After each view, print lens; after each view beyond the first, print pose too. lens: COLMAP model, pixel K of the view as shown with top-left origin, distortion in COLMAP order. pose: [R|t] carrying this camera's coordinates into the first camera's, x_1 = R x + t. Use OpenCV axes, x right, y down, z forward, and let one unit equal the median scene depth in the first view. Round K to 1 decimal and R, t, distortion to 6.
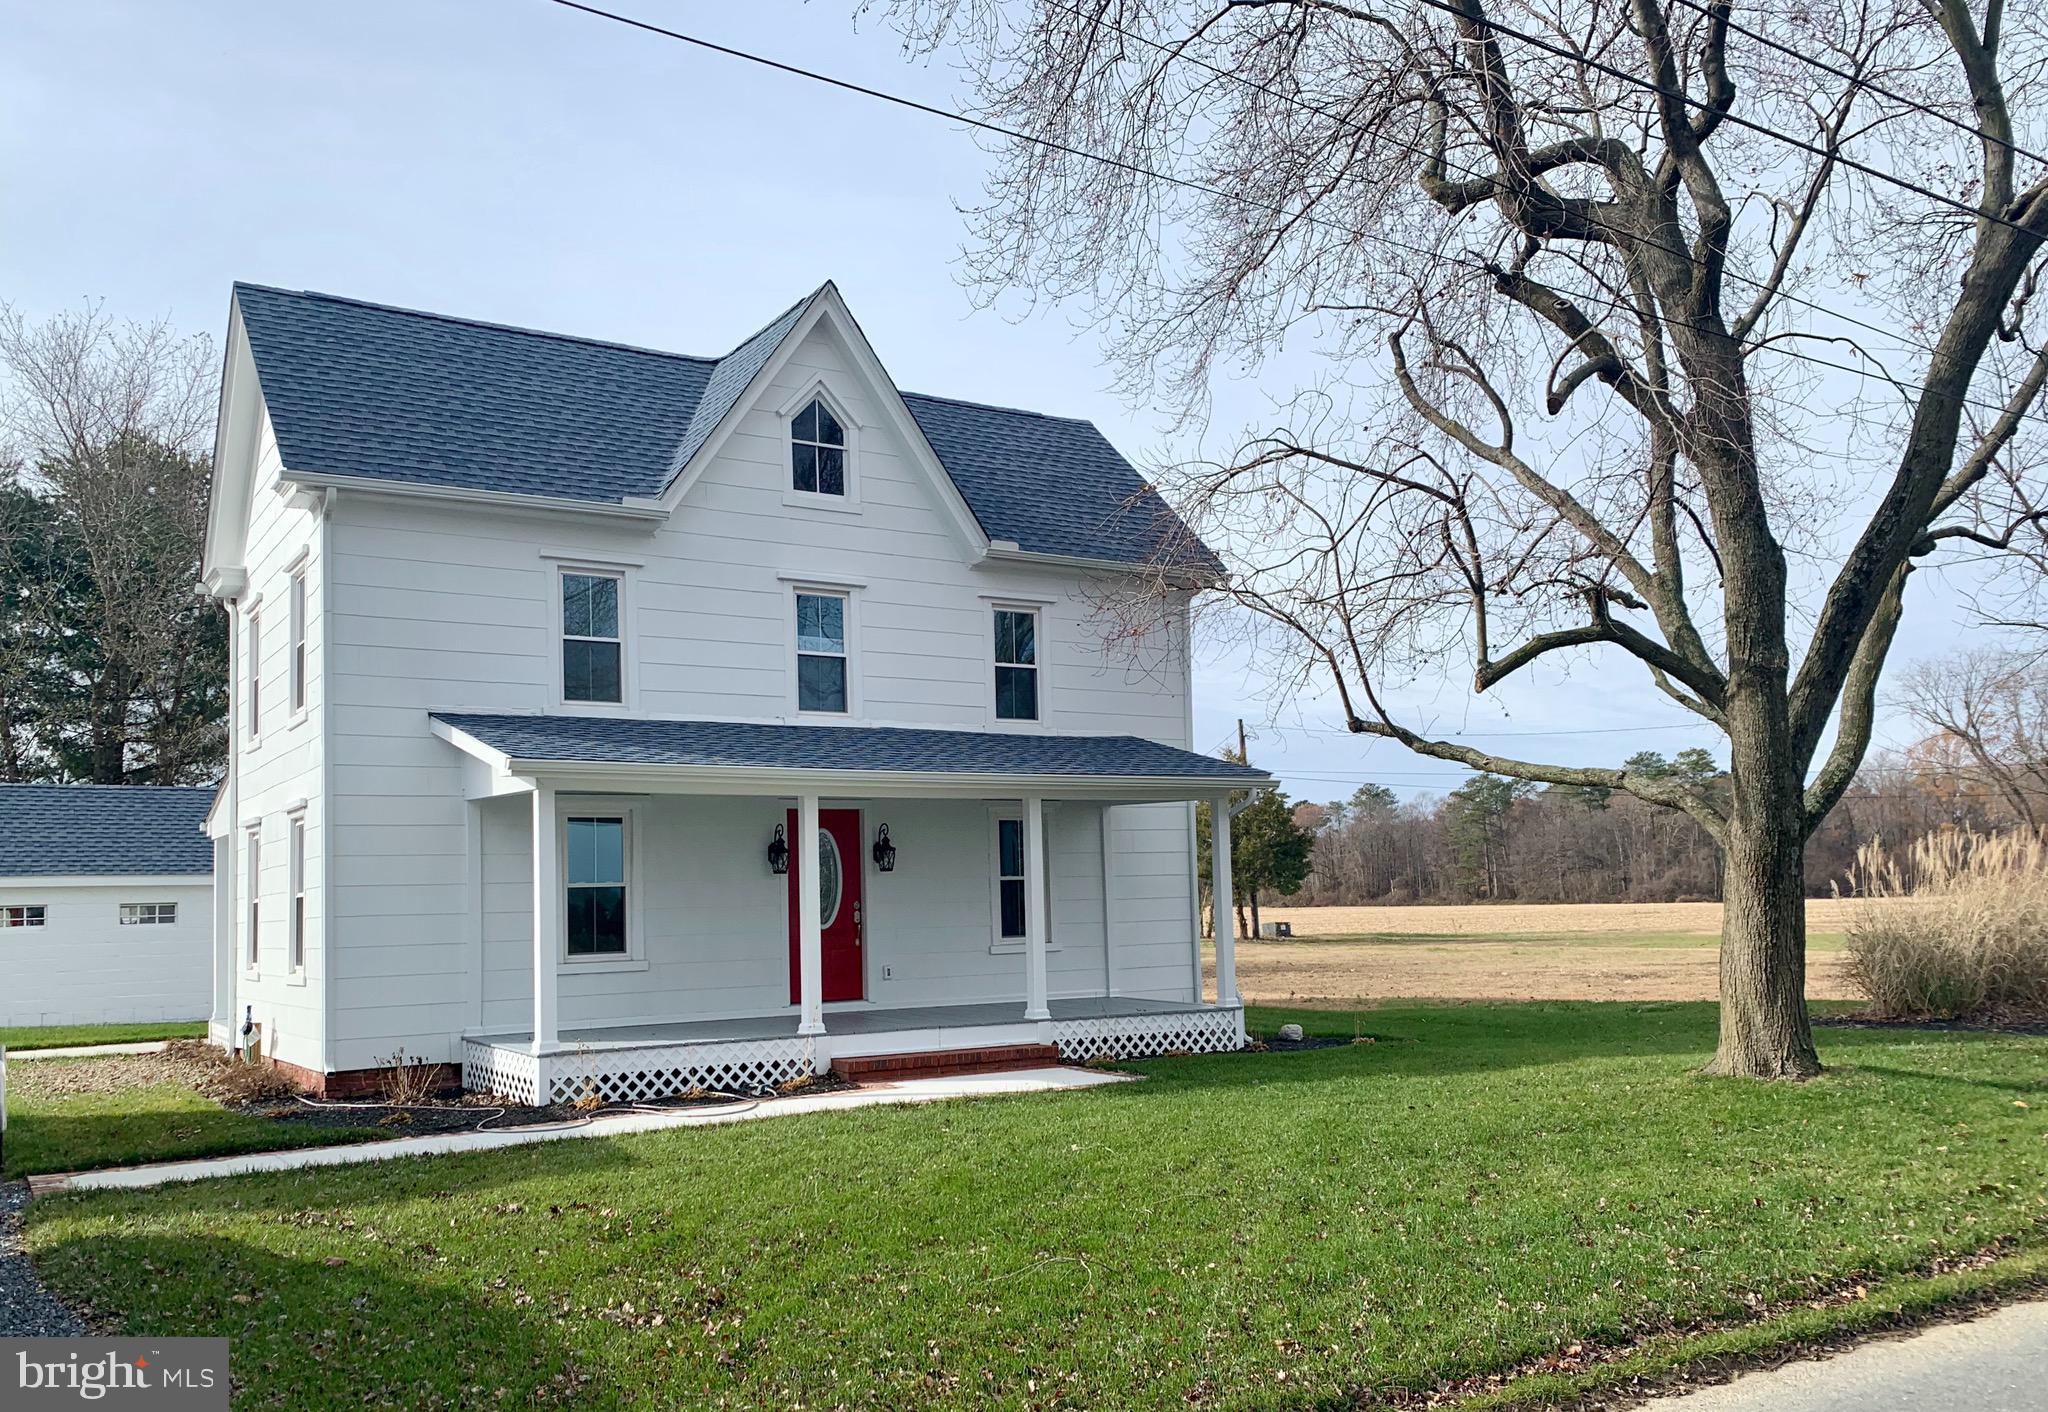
lens RADIAL K [[1854.0, 0, 1042.7], [0, 1854.0, 832.2], [0, 0, 1]] dist [0.050139, -0.074125]
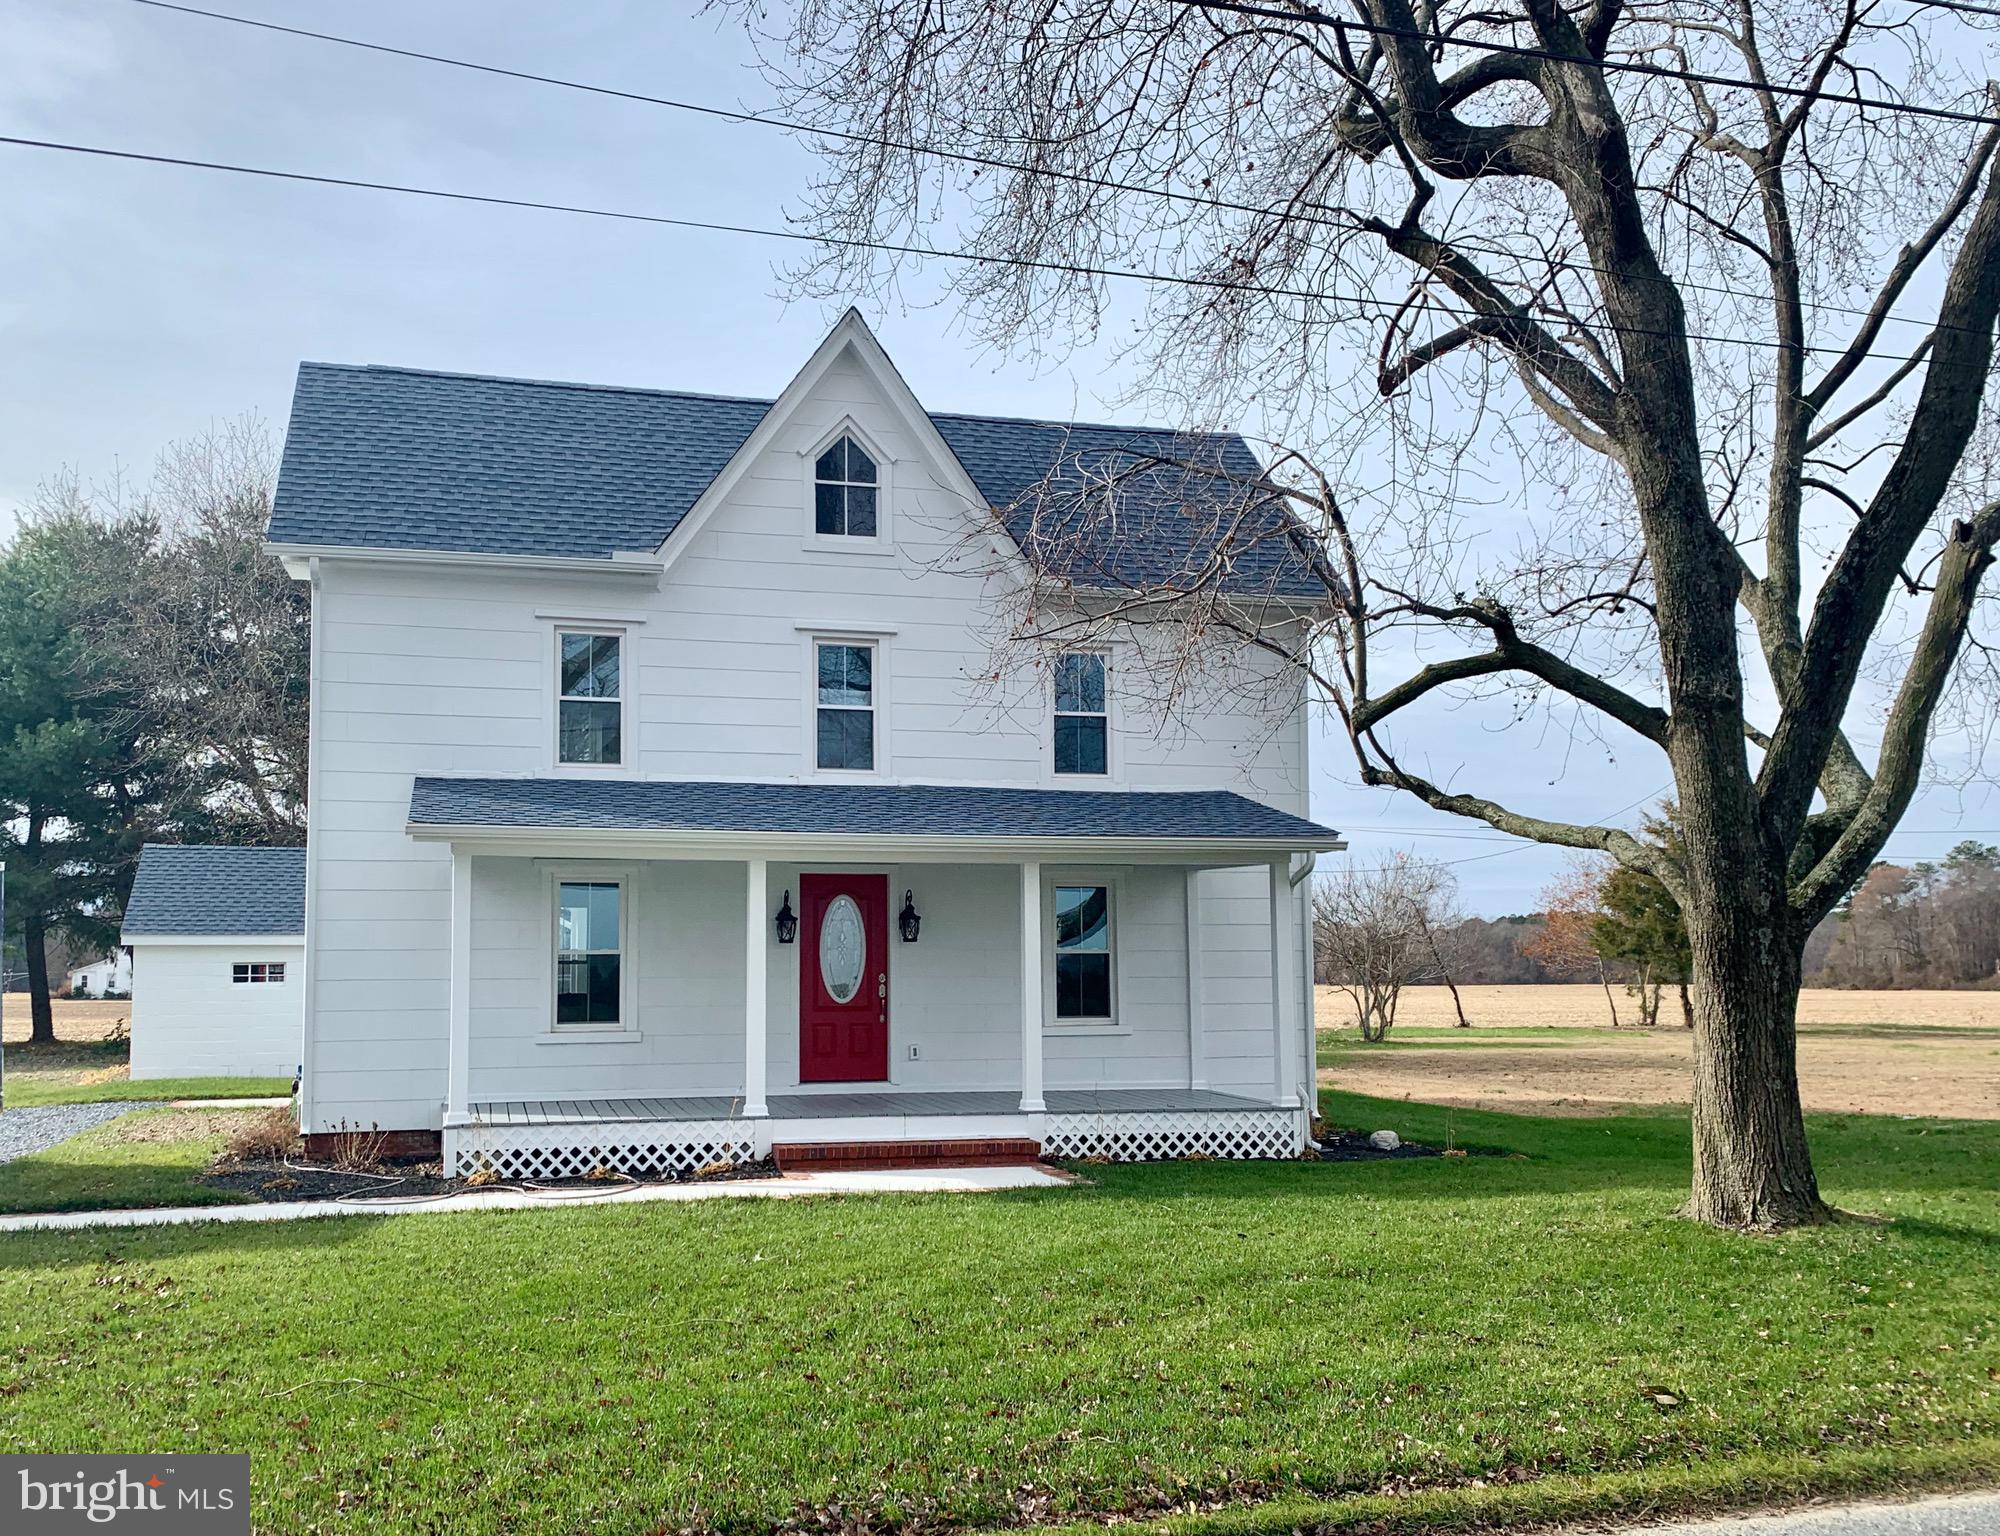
lens RADIAL K [[2000.3, 0, 913.5], [0, 2000.3, 858.5], [0, 0, 1]] dist [0.026066, 0.000000]
pose [[0.942250, -0.000428, -0.334910, 0.255517], [-0.005645, 0.999837, -0.017162, -0.003377], [0.334863, 0.018061, 0.942094, 0.072337]]
